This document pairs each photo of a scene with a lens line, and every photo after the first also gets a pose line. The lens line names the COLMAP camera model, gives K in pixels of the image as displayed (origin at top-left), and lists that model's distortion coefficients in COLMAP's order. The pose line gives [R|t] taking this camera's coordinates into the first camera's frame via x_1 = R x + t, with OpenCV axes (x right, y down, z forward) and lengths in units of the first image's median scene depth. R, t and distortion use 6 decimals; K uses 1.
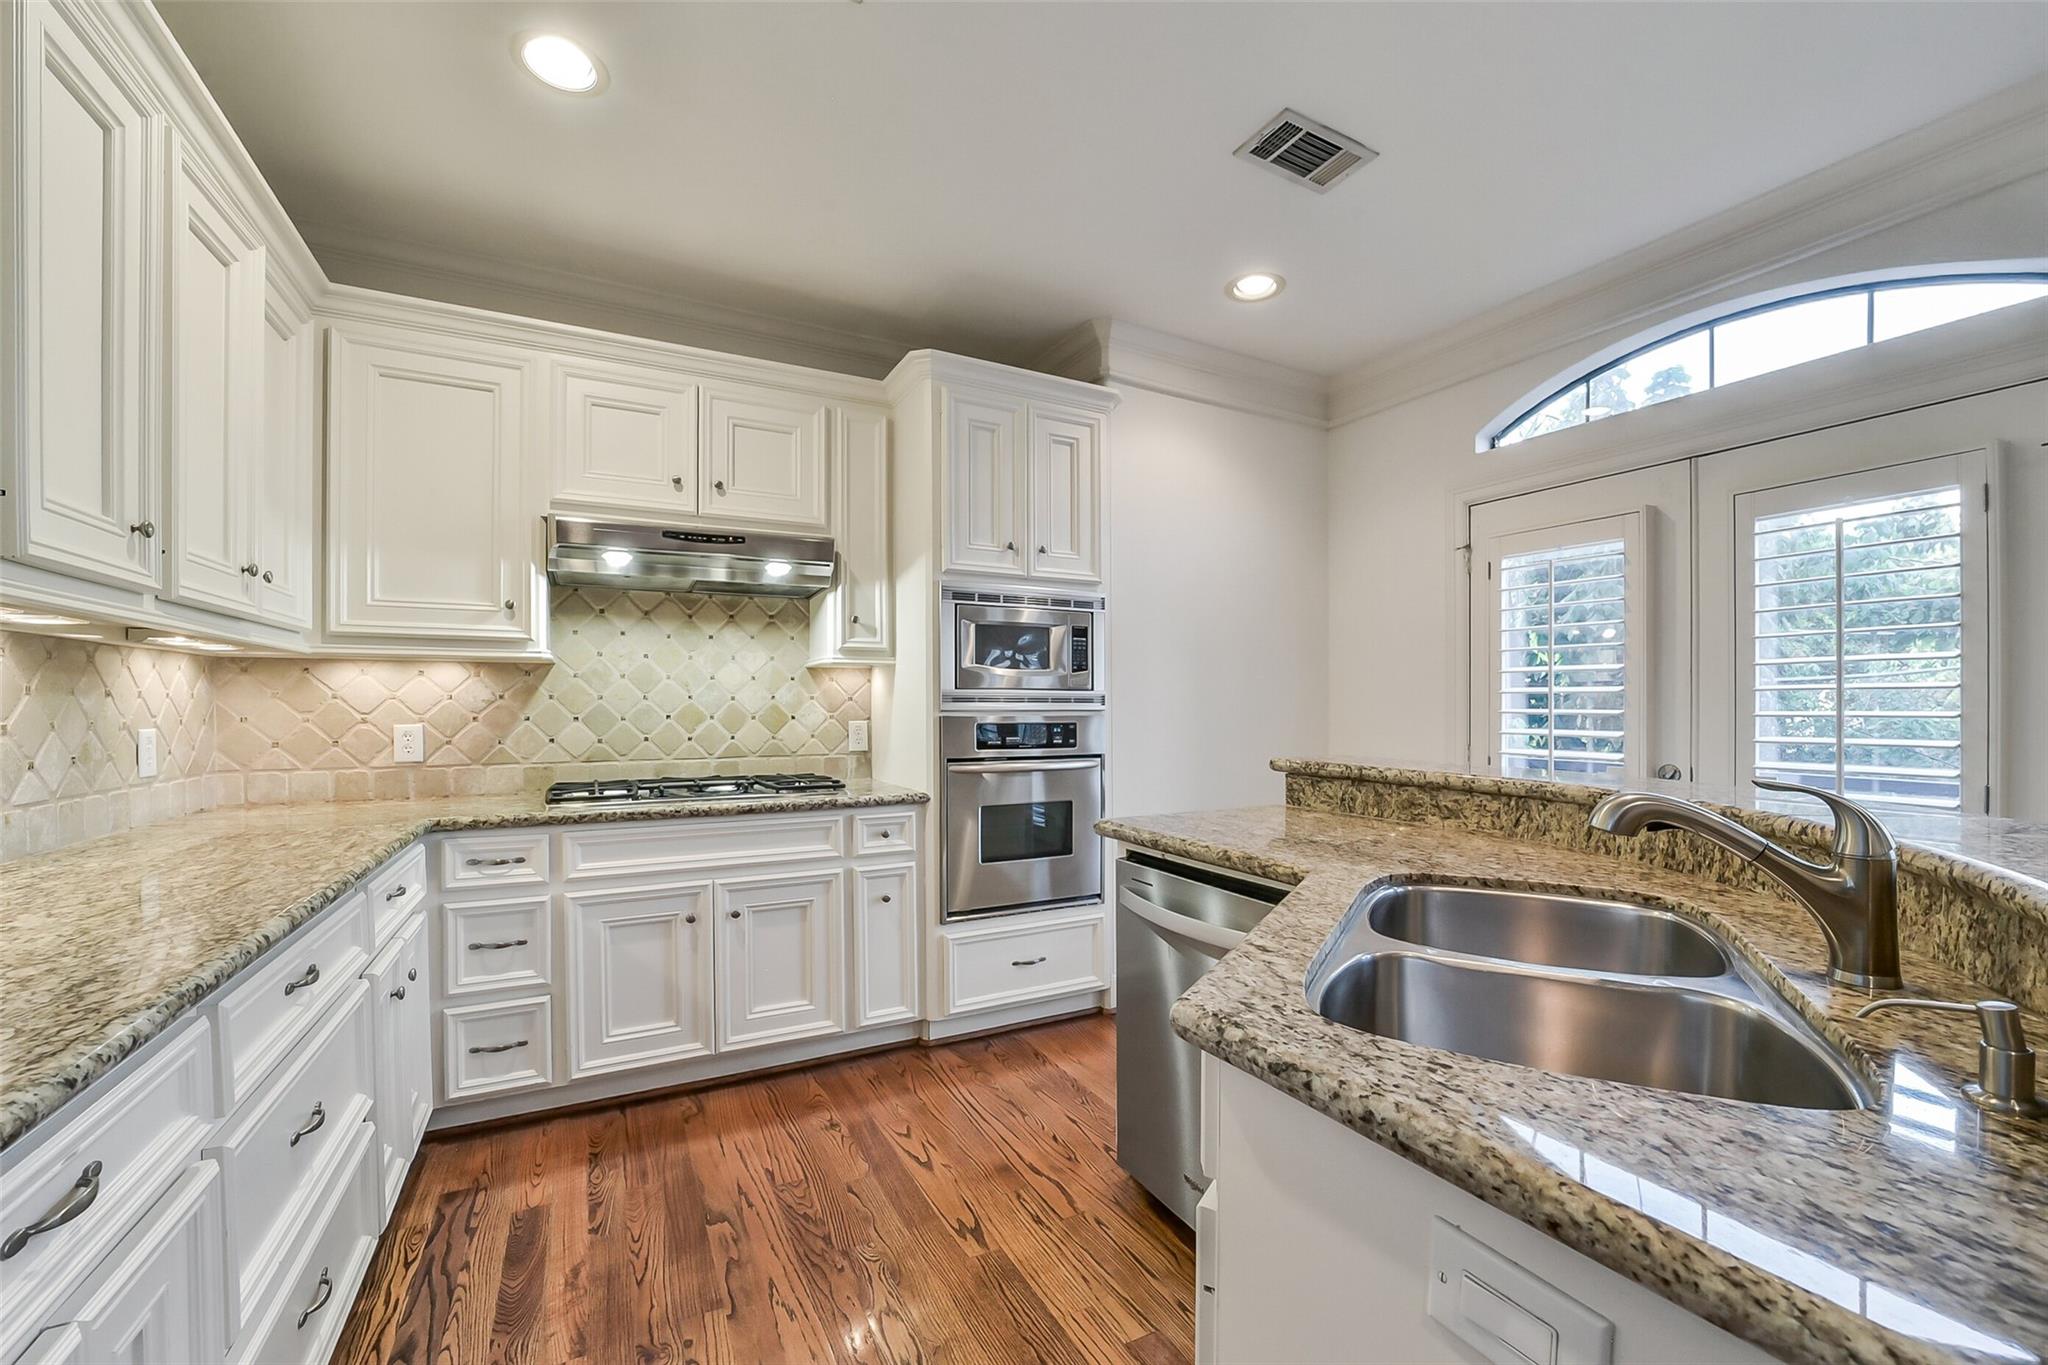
lens RADIAL K [[819.6, 0, 1018.8], [0, 819.6, 720.1], [0, 0, 1]] dist [-0.019942, 0.005773]
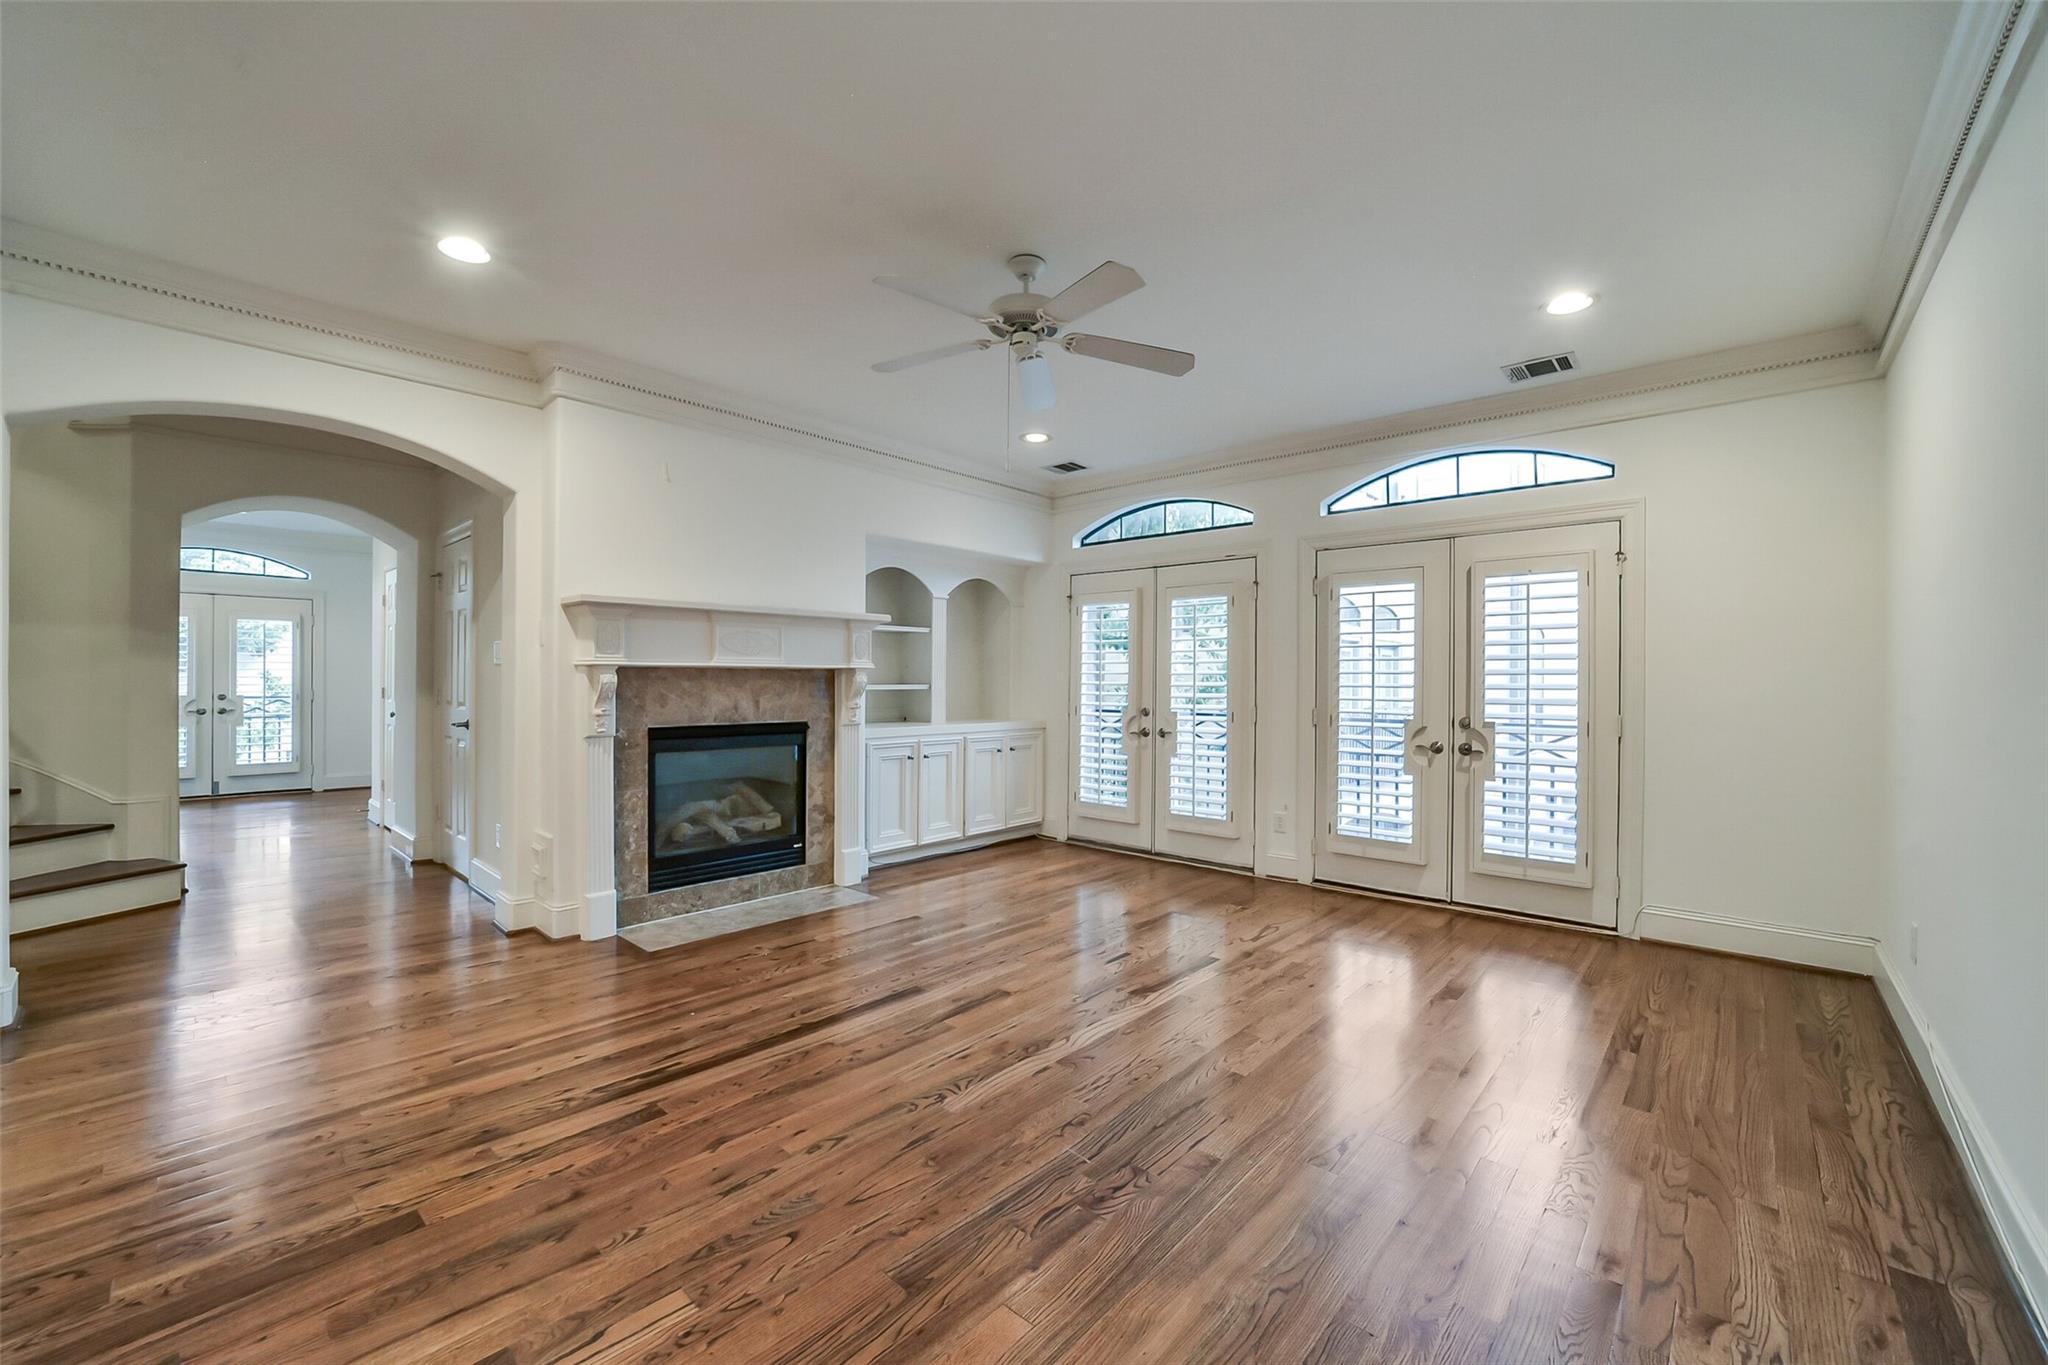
lens RADIAL K [[819.6, 0, 1063.9], [0, 819.6, 684.3], [0, 0, 1]] dist [-0.019942, 0.005773]
pose [[0.925648, -0.013334, 0.378151, -0.227430], [0.014834, 0.999889, -0.001054, -0.006485], [-0.378095, 0.006585, 0.925743, -0.918054]]
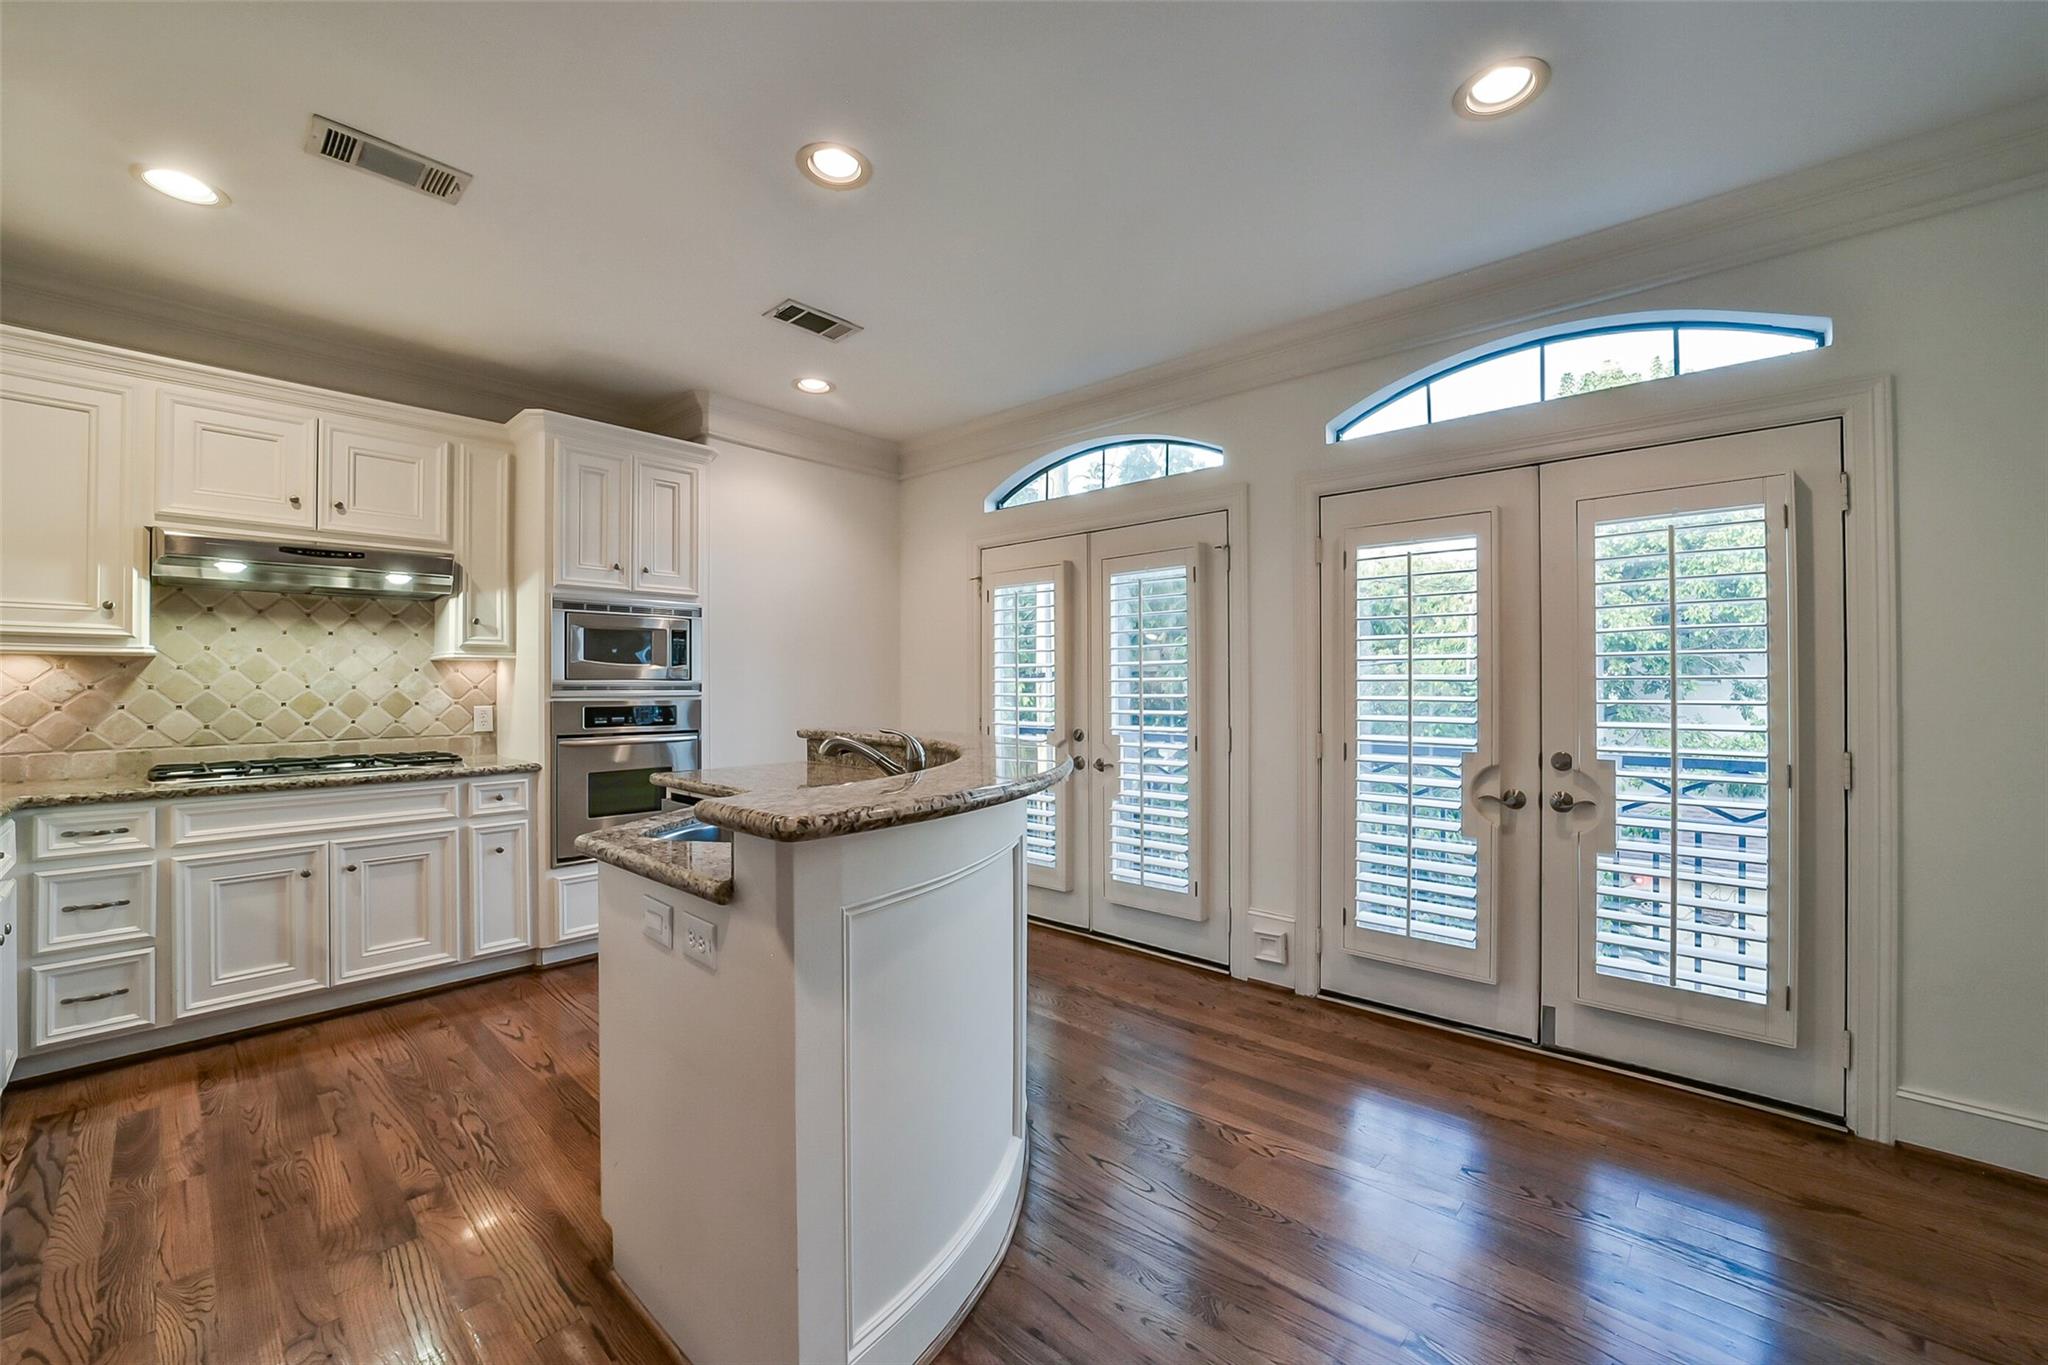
lens RADIAL K [[819.6, 0, 1027.6], [0, 819.6, 682.9], [0, 0, 1]] dist [-0.019942, 0.005773]
pose [[0.942818, -0.002412, 0.333301, 0.181453], [0.009851, 0.999739, -0.020632, -0.000397], [-0.333164, 0.022735, 0.942595, -0.429291]]
